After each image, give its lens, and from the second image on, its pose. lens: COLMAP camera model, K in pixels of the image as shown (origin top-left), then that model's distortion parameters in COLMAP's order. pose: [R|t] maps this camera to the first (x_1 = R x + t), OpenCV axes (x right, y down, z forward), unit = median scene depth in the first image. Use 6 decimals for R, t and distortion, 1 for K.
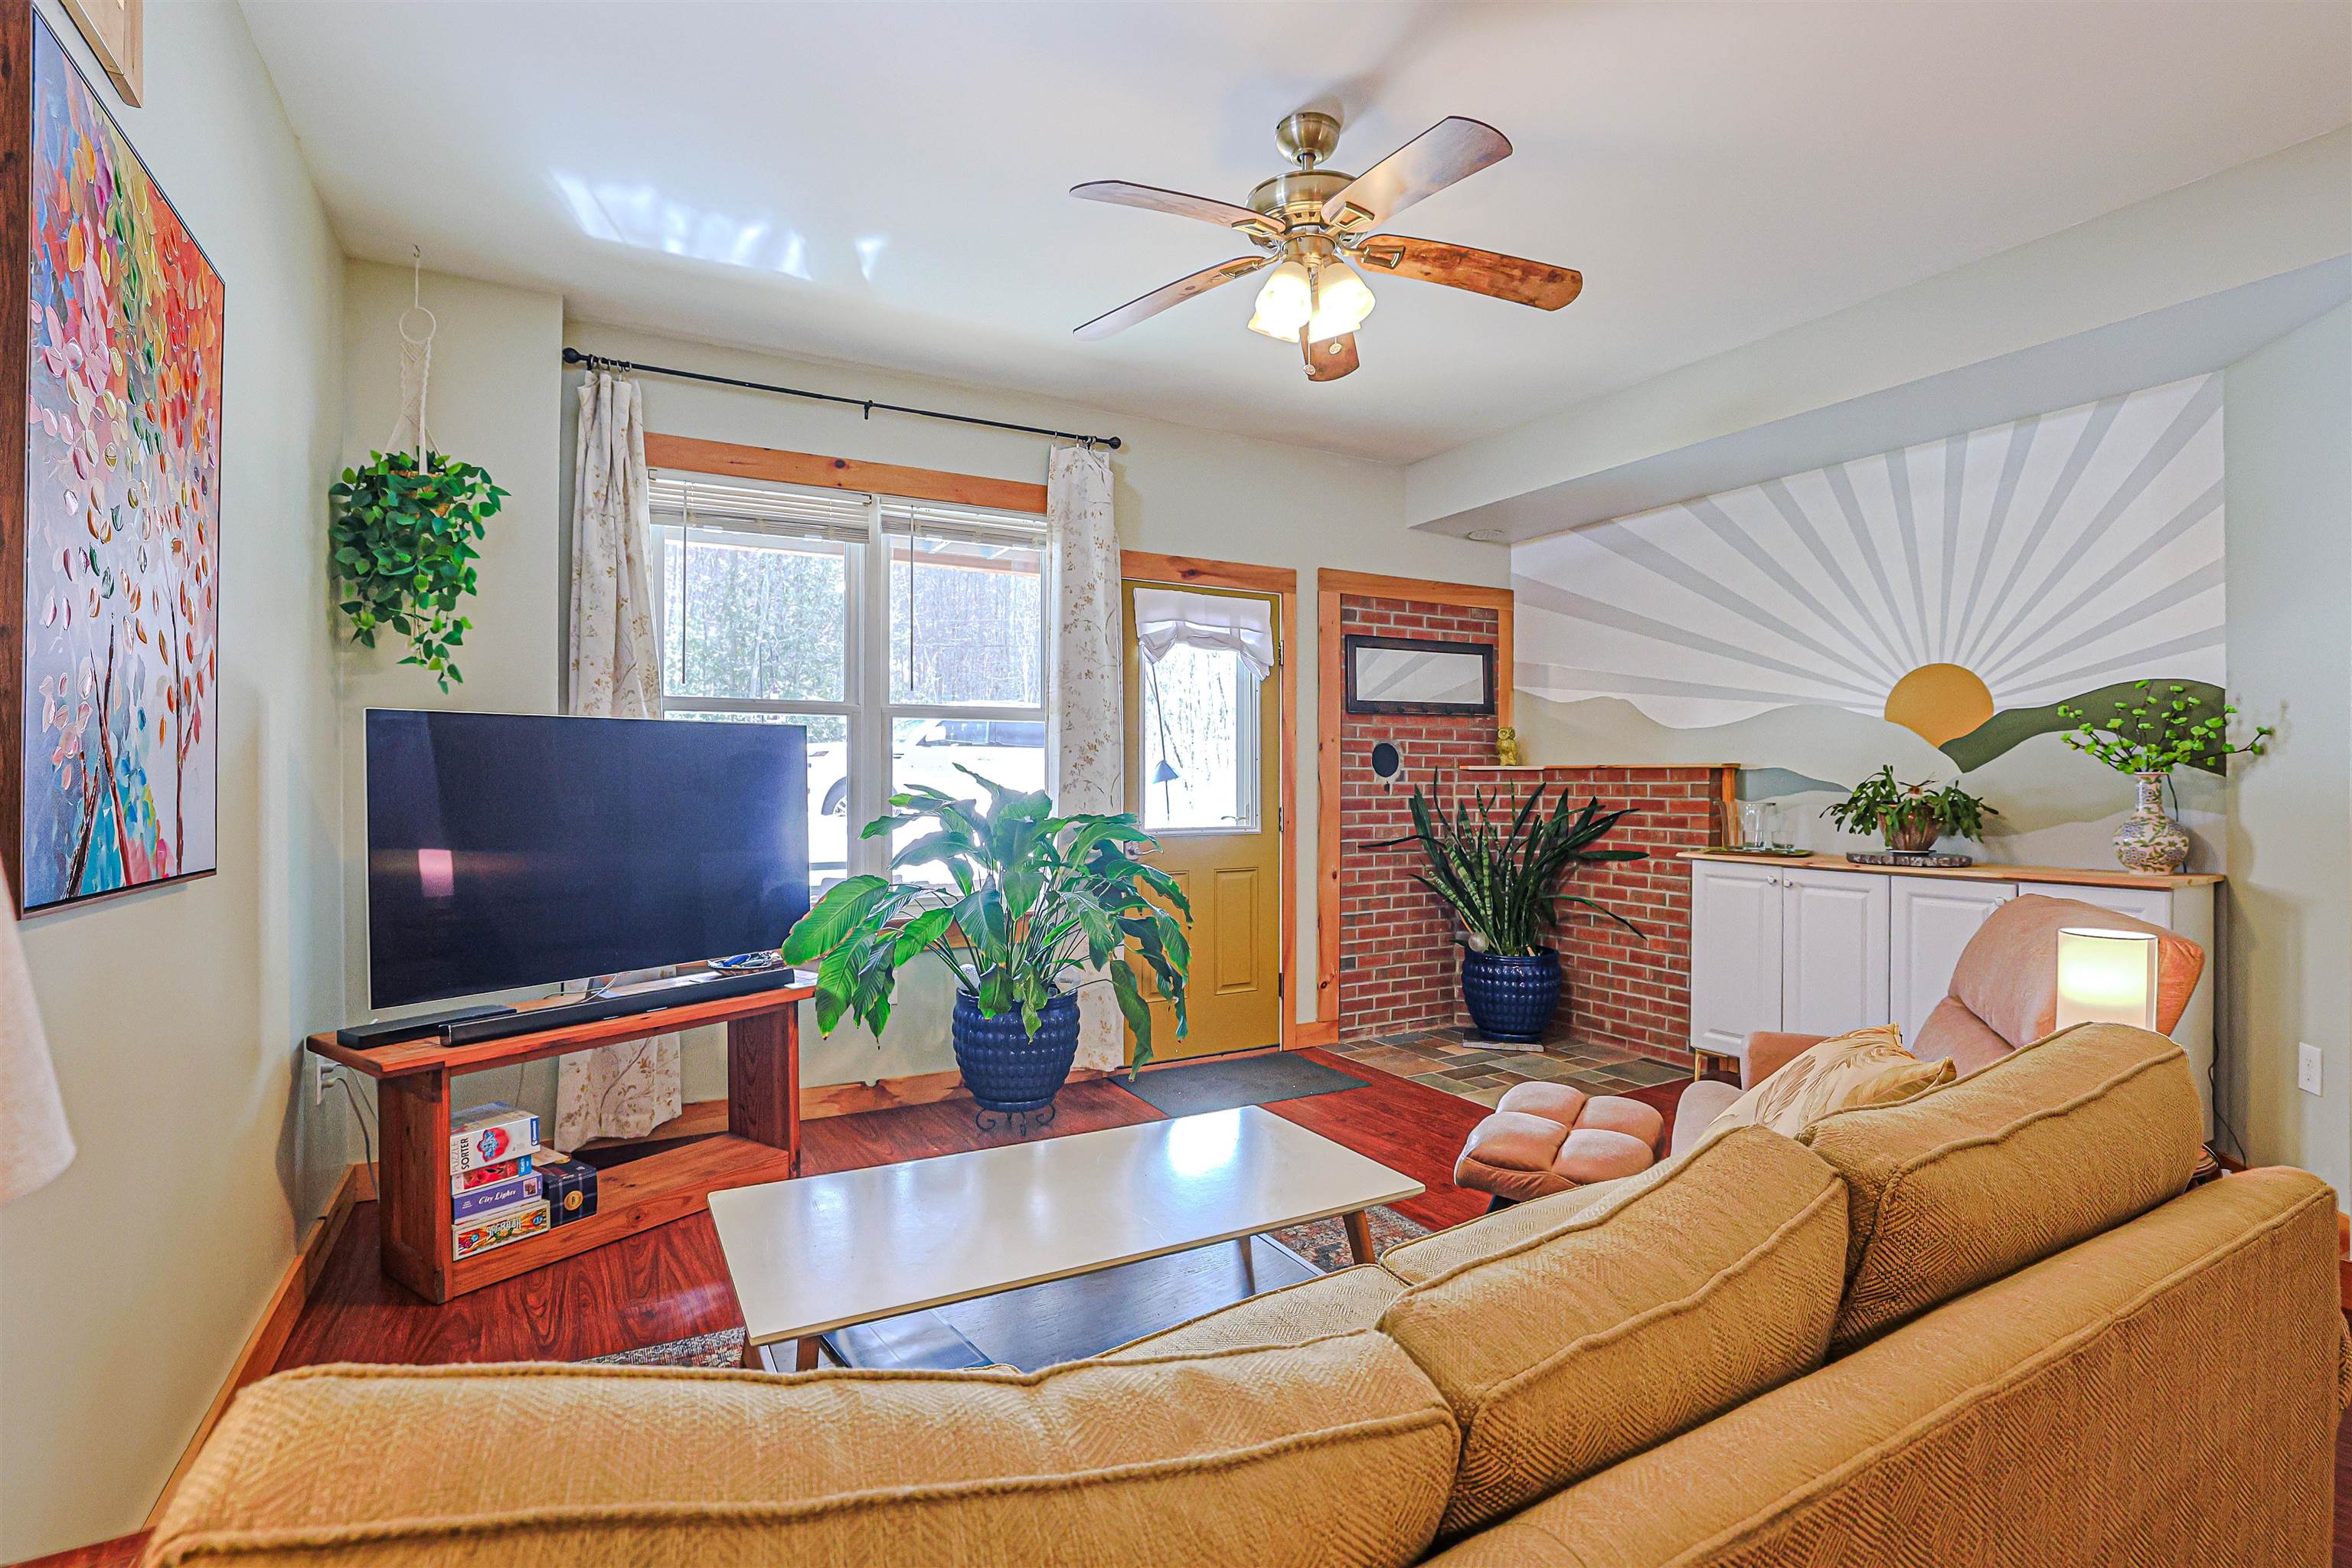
lens RADIAL K [[1118.4, 0, 1177.5], [0, 1118.4, 773.5], [0, 0, 1]] dist [-0.019955, -0.000044]
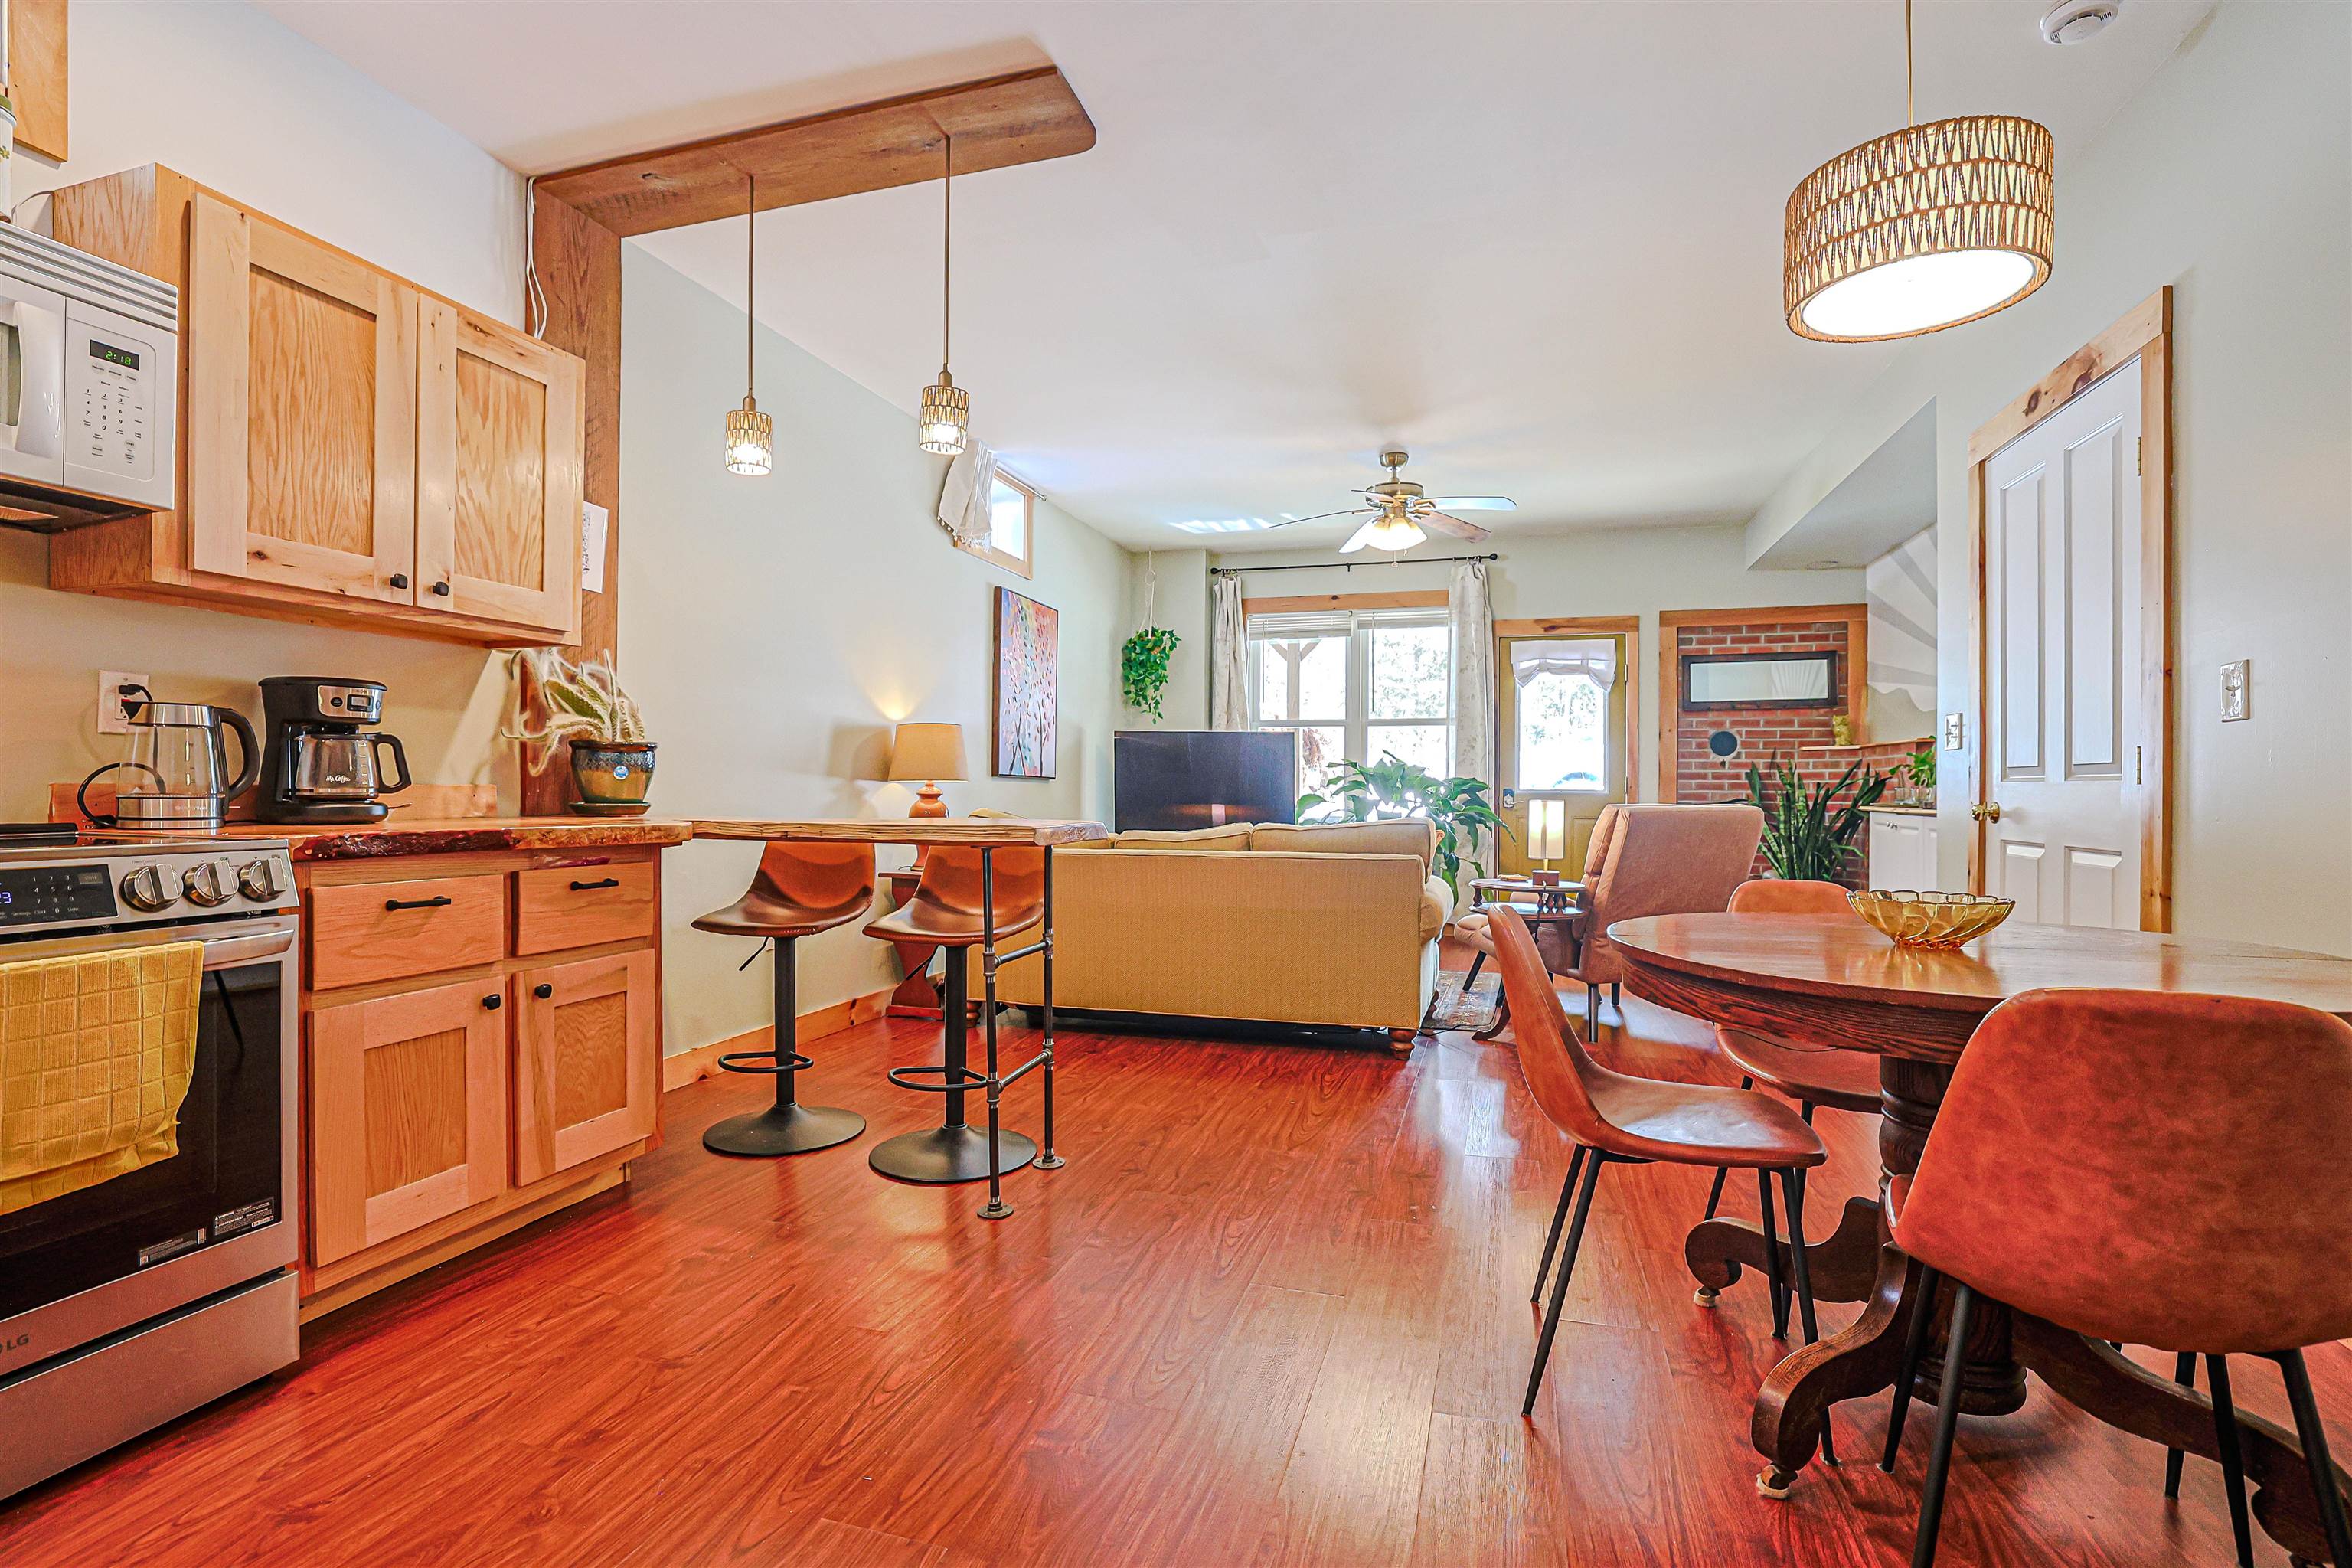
lens RADIAL K [[1118.4, 0, 1177.8], [0, 1118.4, 788.3], [0, 0, 1]] dist [-0.019955, -0.000044]
pose [[0.696696, 0.000601, -0.717366, 0.729766], [-0.000669, 1.000000, 0.000188, 0.044420], [0.717366, 0.000349, 0.696696, -0.446480]]
